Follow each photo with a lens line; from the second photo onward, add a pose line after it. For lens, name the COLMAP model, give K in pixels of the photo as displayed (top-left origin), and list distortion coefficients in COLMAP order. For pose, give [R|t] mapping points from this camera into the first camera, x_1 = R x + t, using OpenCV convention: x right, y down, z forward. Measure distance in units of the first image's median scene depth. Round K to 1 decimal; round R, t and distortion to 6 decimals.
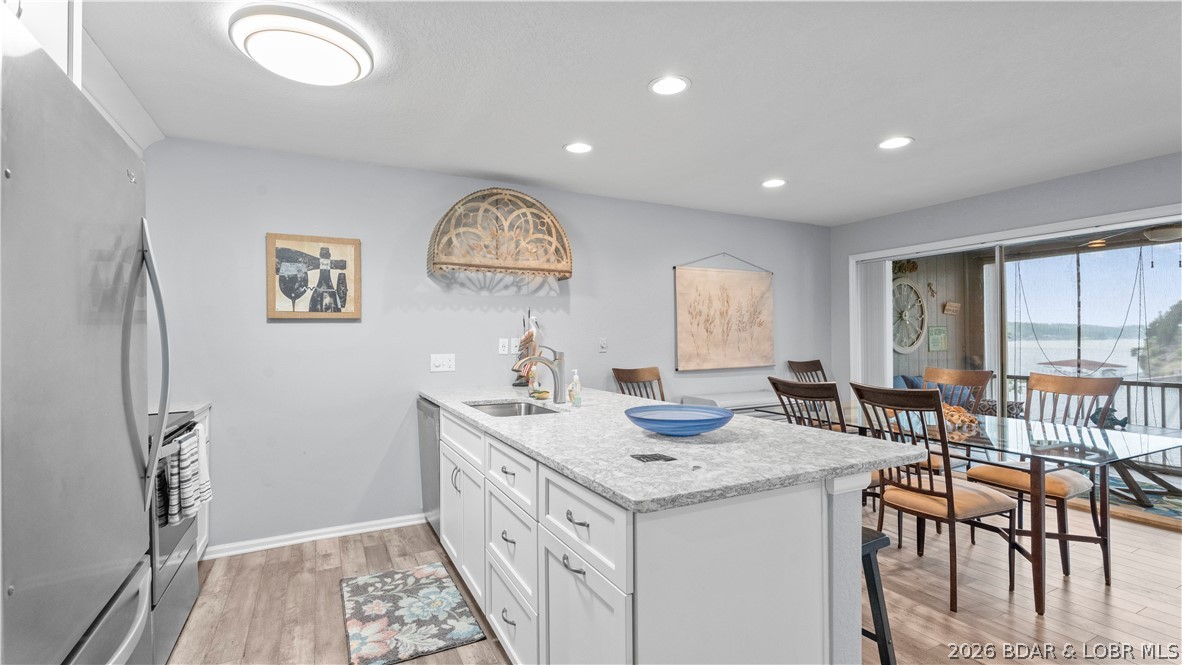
lens RADIAL K [[523.8, 0, 587.8], [0, 523.8, 326.5], [0, 0, 1]] dist [0.002333, 0.000473]
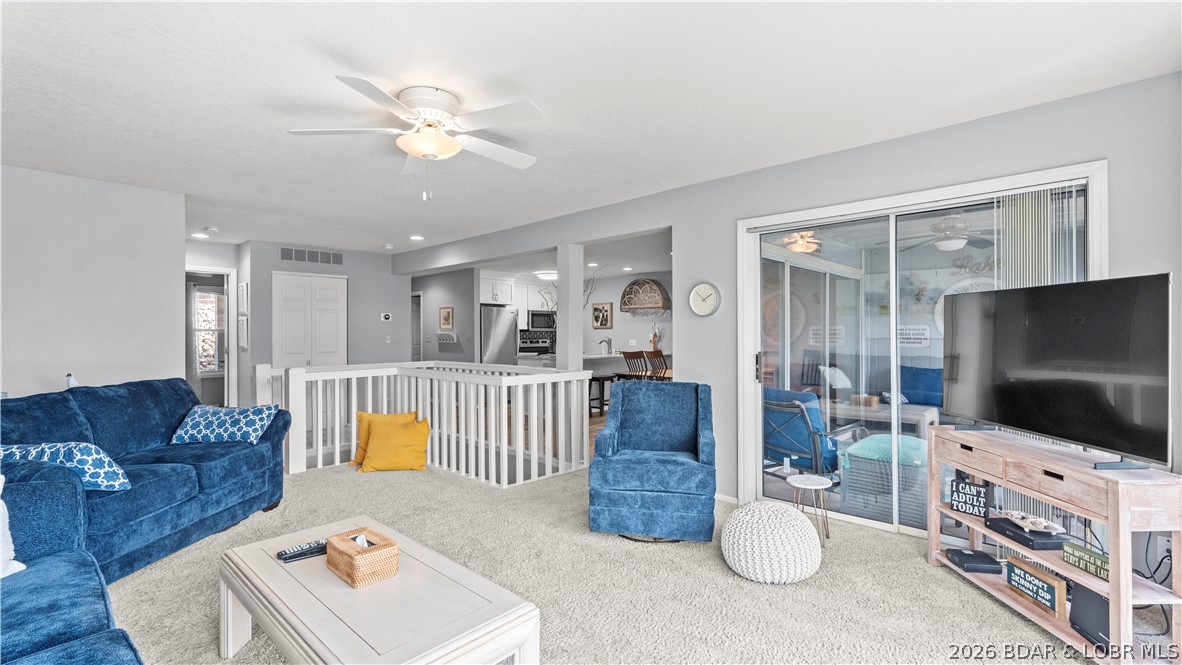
lens RADIAL K [[523.8, 0, 587.8], [0, 523.8, 326.5], [0, 0, 1]] dist [0.002333, 0.000473]
pose [[0.331579, -0.007975, -0.943394, 2.506332], [0.022704, 0.999742, -0.000472, -0.023660], [0.943154, -0.021262, 0.331674, -0.175457]]
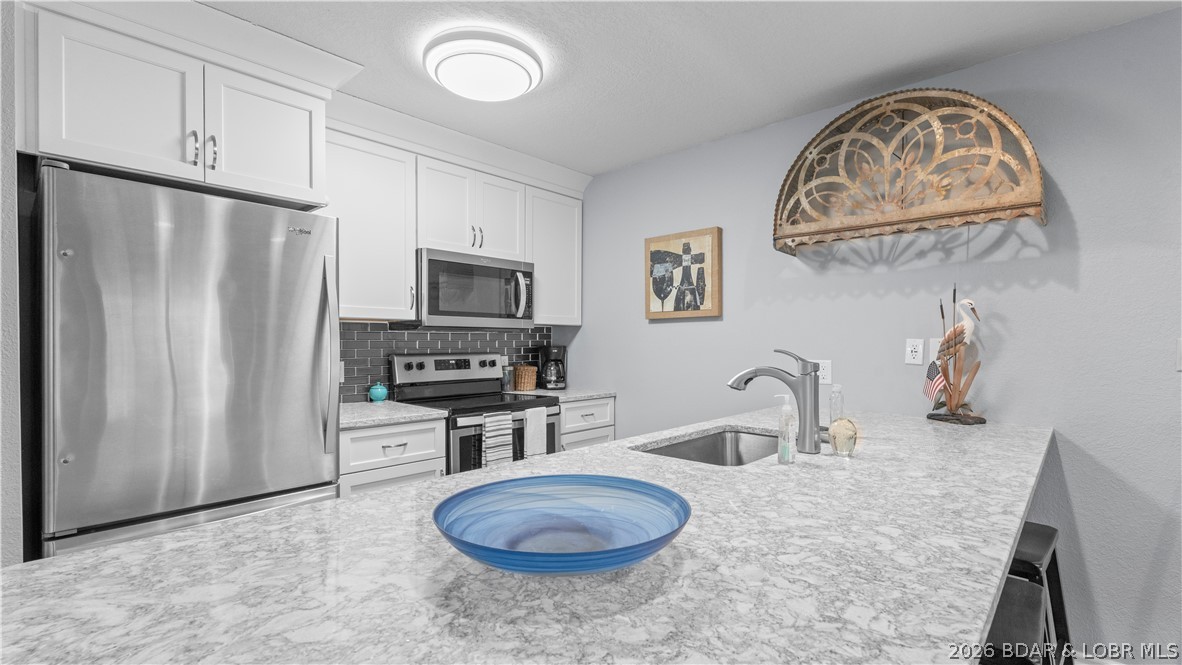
lens RADIAL K [[527.2, 0, 589.9], [0, 527.2, 342.2], [0, 0, 1]] dist [0.000803, 0.000002]
pose [[0.339700, 0.008351, -0.940497, 0.335641], [0.018632, 0.999705, 0.015607, 0.011511], [0.940349, -0.022825, 0.339444, 0.496255]]
